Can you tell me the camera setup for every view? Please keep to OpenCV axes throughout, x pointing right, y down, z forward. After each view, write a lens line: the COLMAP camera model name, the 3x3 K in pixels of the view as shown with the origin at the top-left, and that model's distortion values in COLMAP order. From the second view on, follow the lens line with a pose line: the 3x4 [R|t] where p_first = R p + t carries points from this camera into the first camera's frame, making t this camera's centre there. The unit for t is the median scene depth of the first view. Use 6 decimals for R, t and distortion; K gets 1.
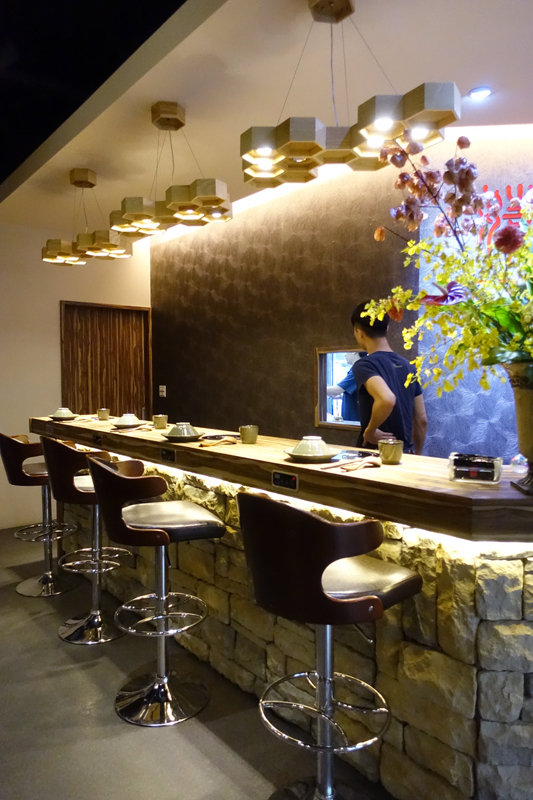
lens RADIAL K [[550.9, 0, 322.8], [0, 550.9, 397.6], [0, 0, 1]] dist [-0.002847, -0.002585]
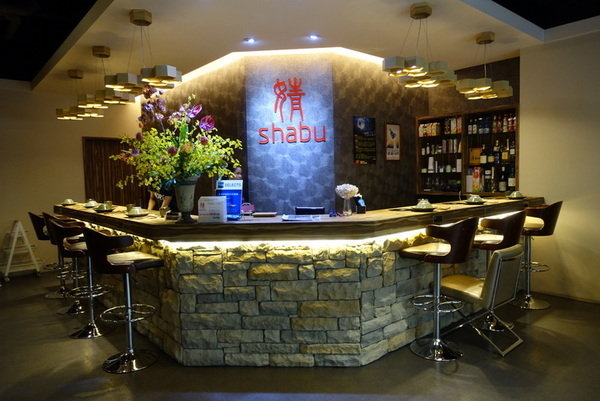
lens RADIAL K [[413.2, 0, 300.0], [0, 413.2, 200.5], [0, 0, 1]] dist [-0.002847, -0.002585]
pose [[0.999204, -0.014006, -0.037345, 0.536261], [0.014608, 0.999767, 0.015877, 0.018350], [0.037114, -0.016410, 0.999176, -0.531893]]
